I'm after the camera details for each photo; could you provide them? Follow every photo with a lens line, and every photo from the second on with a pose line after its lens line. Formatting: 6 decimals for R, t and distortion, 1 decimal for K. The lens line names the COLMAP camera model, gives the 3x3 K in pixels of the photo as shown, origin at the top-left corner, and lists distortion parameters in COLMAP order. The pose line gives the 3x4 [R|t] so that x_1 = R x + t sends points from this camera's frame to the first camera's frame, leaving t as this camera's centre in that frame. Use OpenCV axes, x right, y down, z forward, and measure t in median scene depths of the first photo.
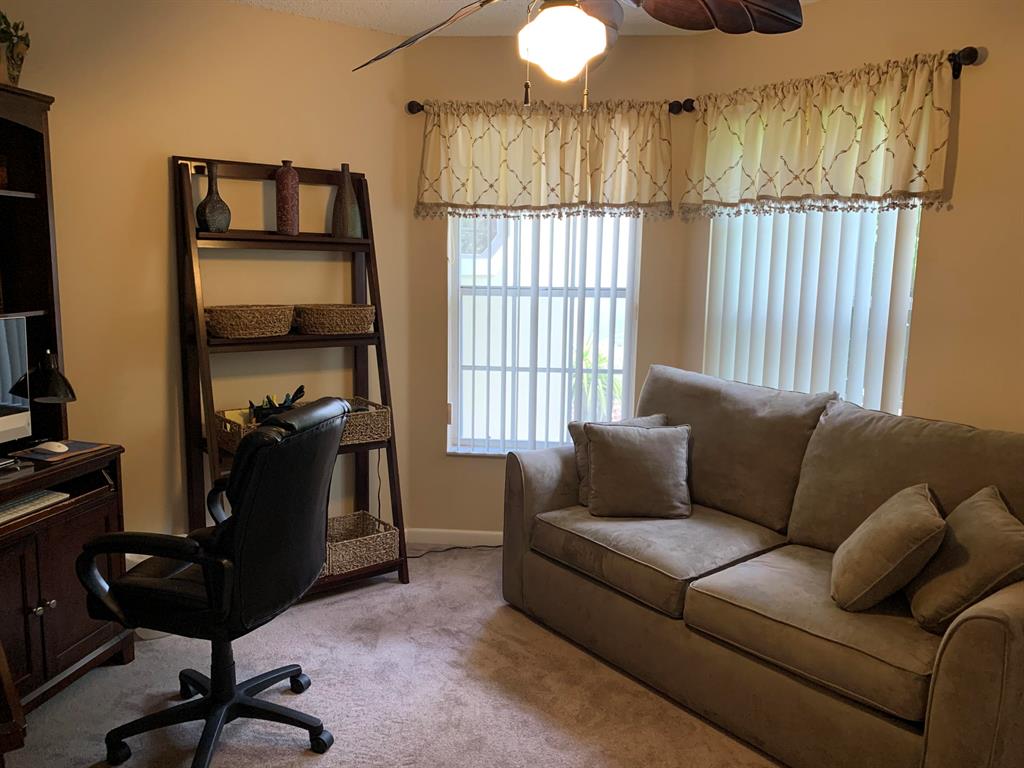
lens RADIAL K [[792.0, 0, 513.5], [0, 792.0, 383.1], [0, 0, 1]] dist [0.059164, -0.076740]
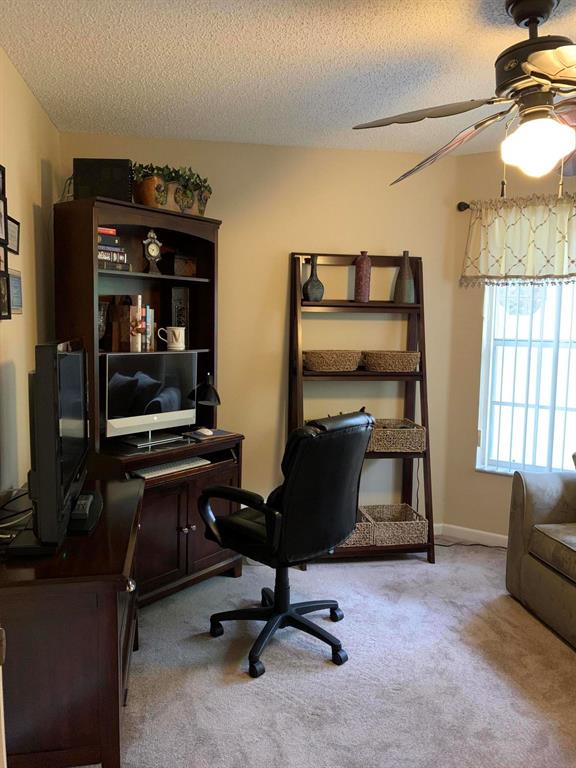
lens RADIAL K [[594.0, 0, 286.3], [0, 594.0, 377.1], [0, 0, 1]] dist [0.059164, -0.076740]
pose [[0.888703, 0.042121, -0.456543, 0.101395], [-0.071946, 0.996246, -0.048136, 0.012189], [0.452802, 0.075625, 0.888398, -0.010544]]
